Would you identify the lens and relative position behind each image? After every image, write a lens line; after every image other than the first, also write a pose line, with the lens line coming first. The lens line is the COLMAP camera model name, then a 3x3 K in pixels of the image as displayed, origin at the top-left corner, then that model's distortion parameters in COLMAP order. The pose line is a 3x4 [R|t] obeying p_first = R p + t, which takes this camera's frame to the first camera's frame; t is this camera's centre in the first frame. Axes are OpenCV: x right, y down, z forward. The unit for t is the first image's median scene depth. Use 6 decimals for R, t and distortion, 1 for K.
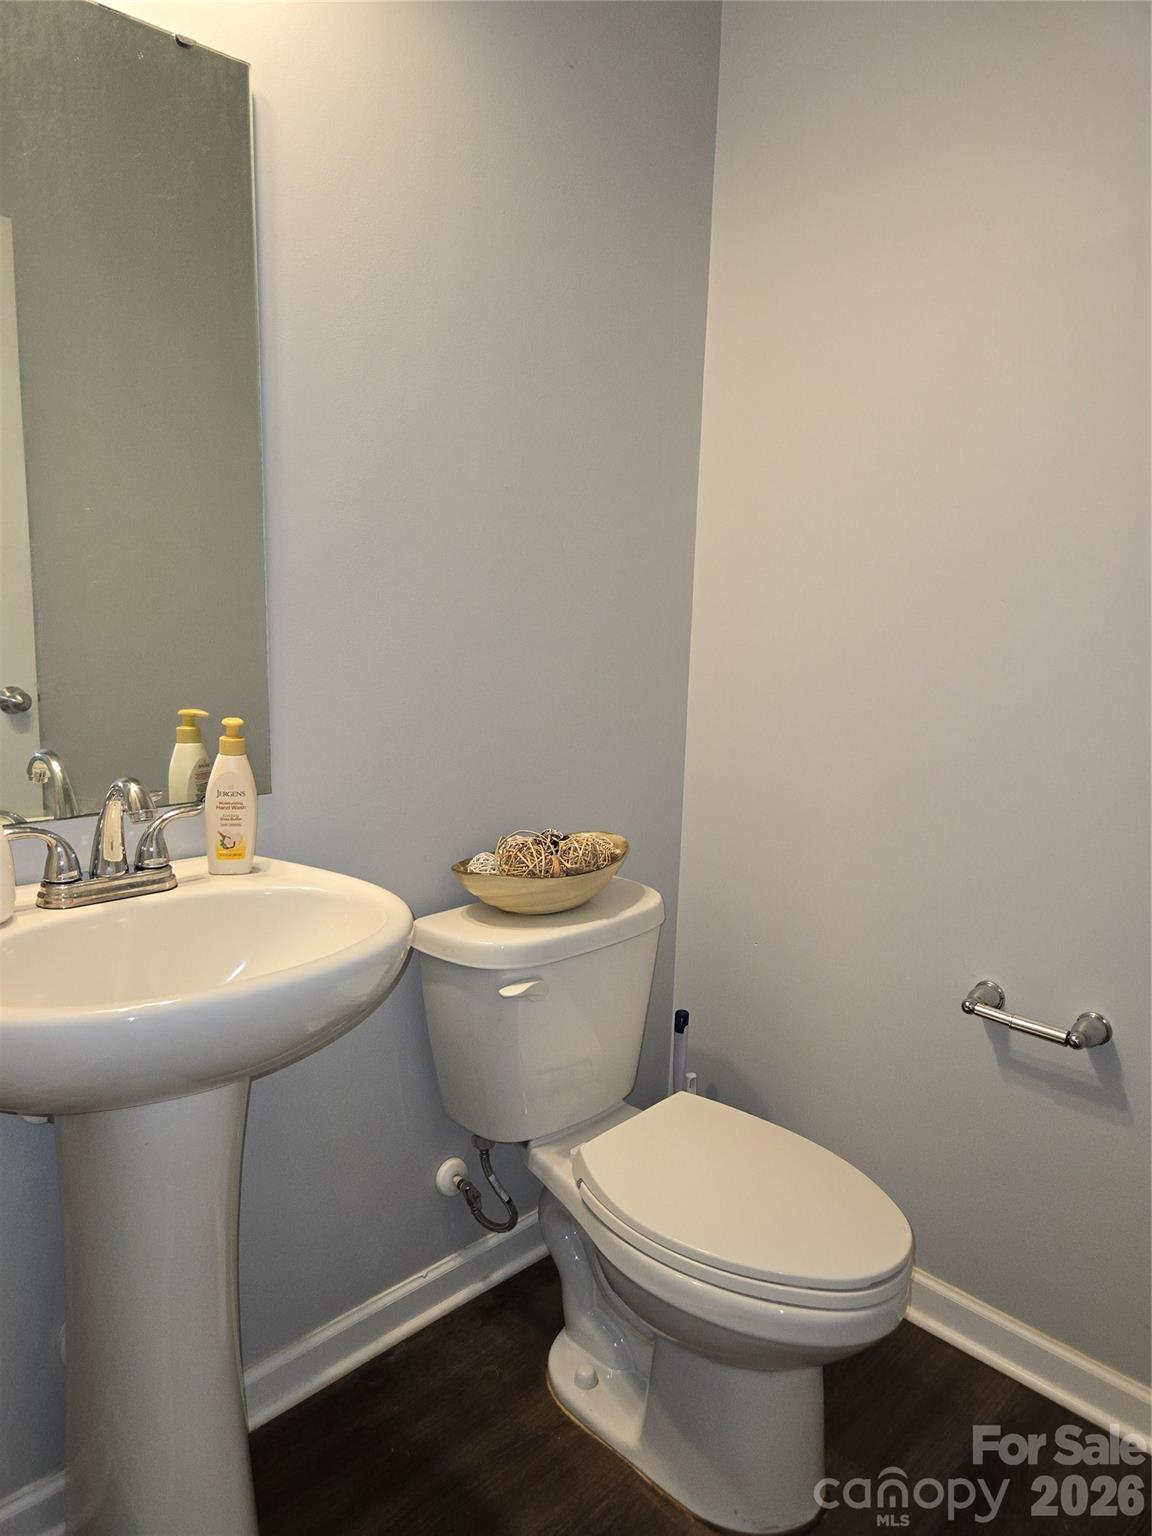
lens RADIAL K [[1029.3, 0, 590.6], [0, 1029.3, 764.3], [0, 0, 1]] dist [0.062164, -0.052623]
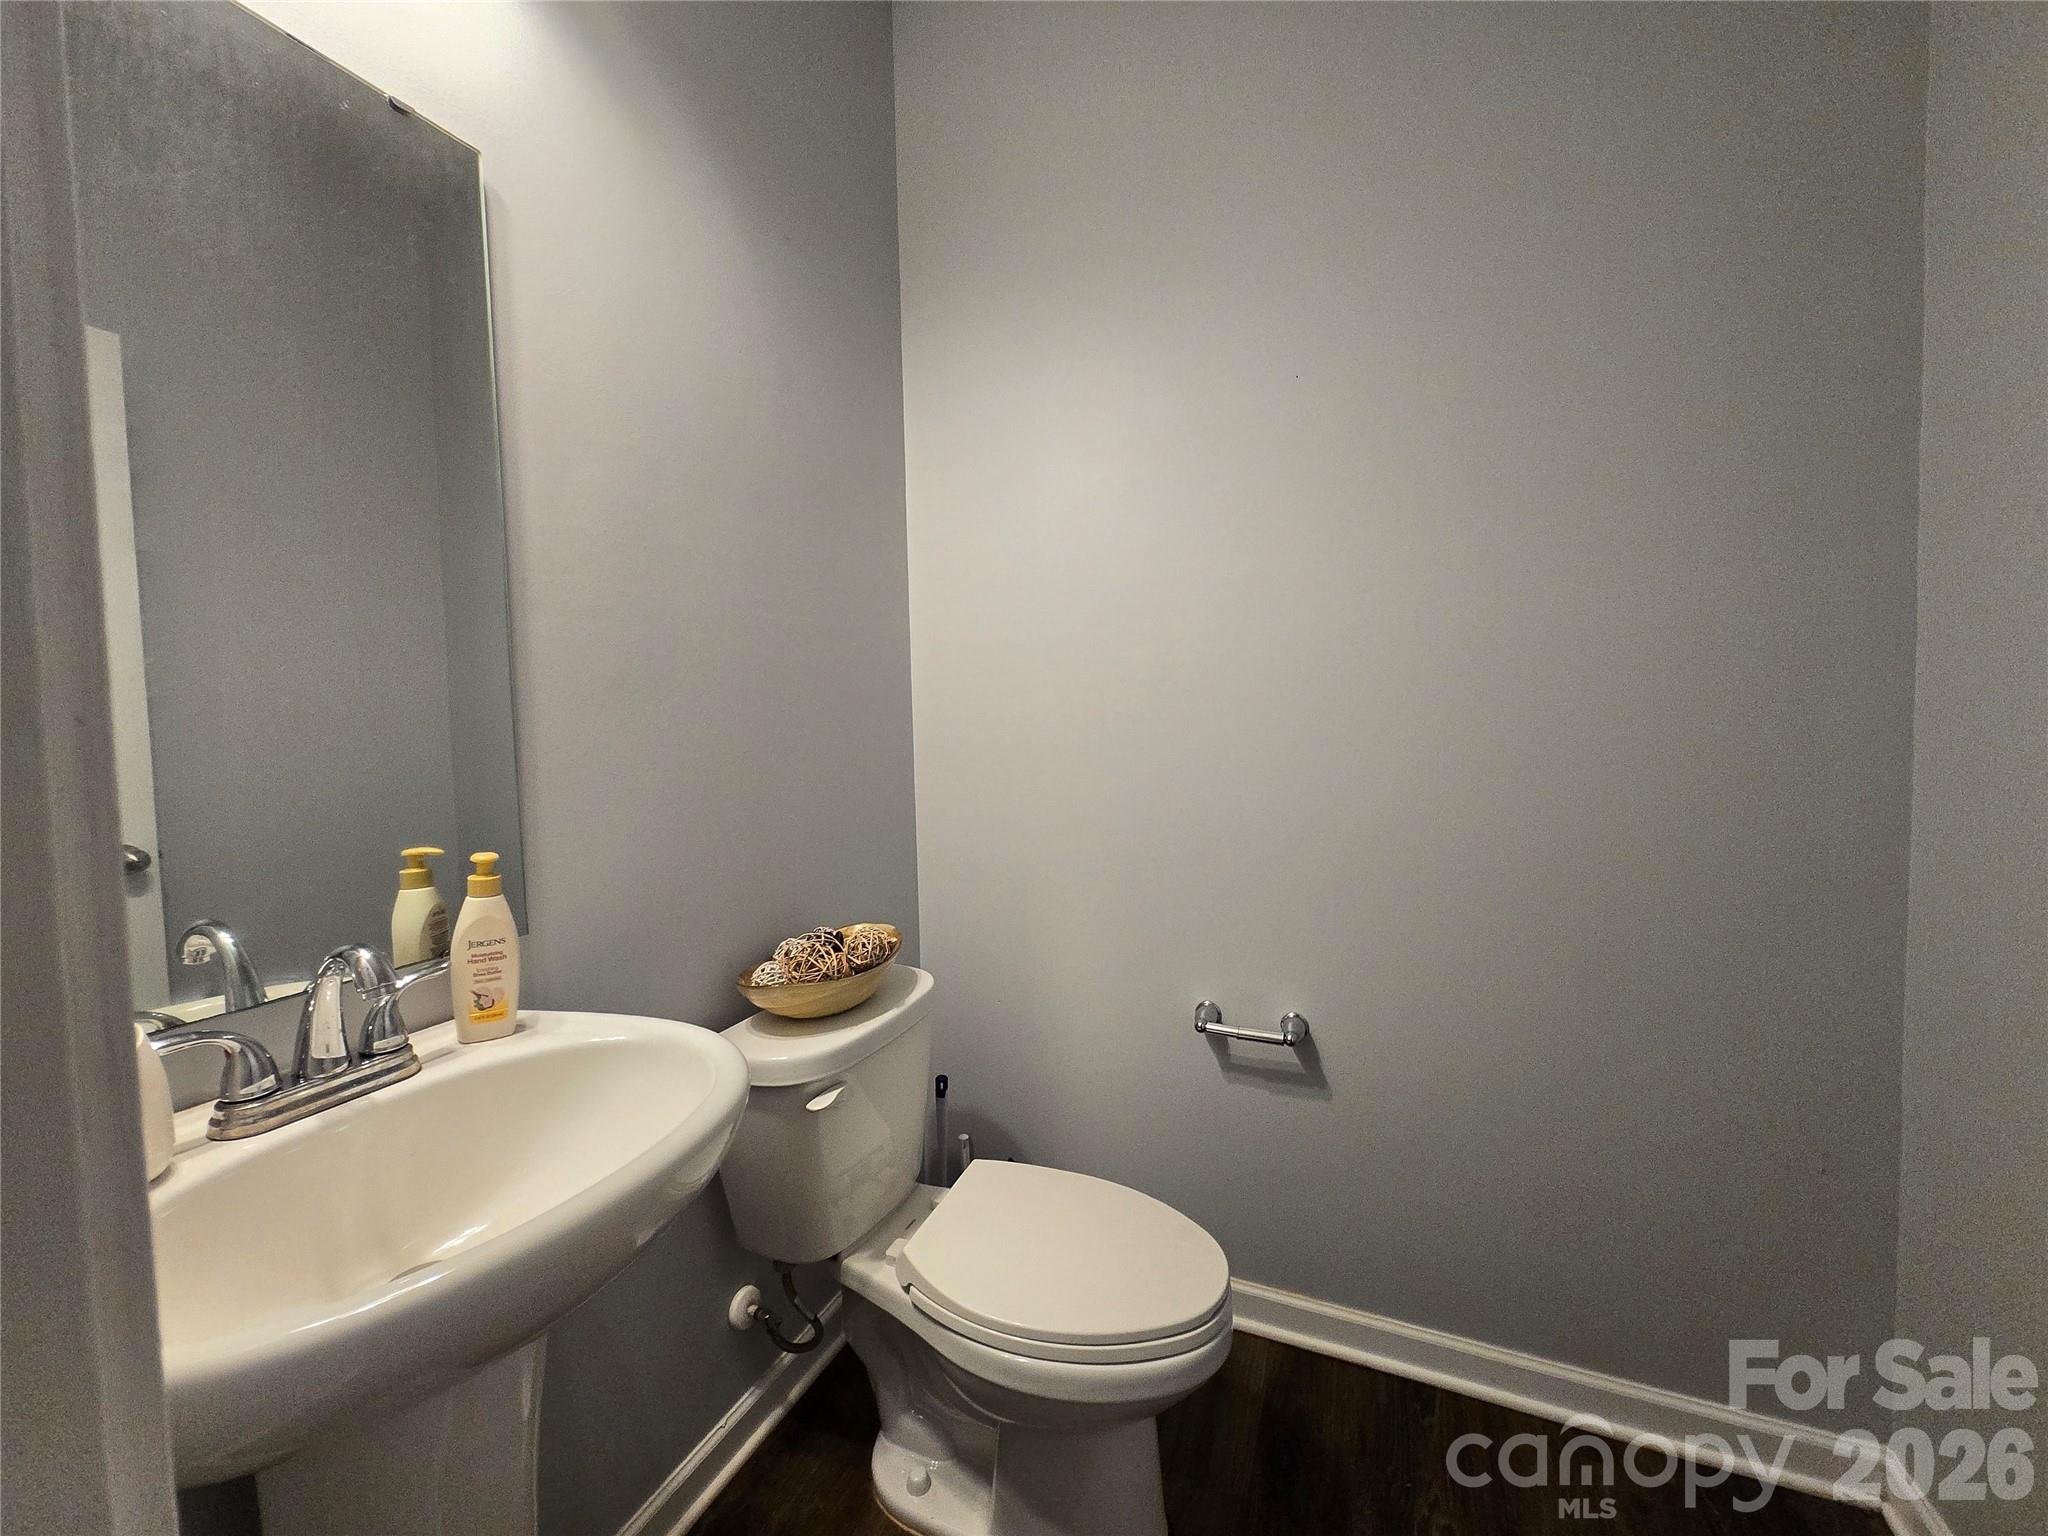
lens RADIAL K [[799.9, 0, 1021.6], [0, 799.9, 761.0], [0, 0, 1]] dist [-0.005525, 0.000581]
pose [[0.933746, -0.071418, 0.350740, -0.143807], [0.107067, 0.990757, -0.083296, -0.015592], [-0.341549, 0.115330, 0.932761, 0.208998]]
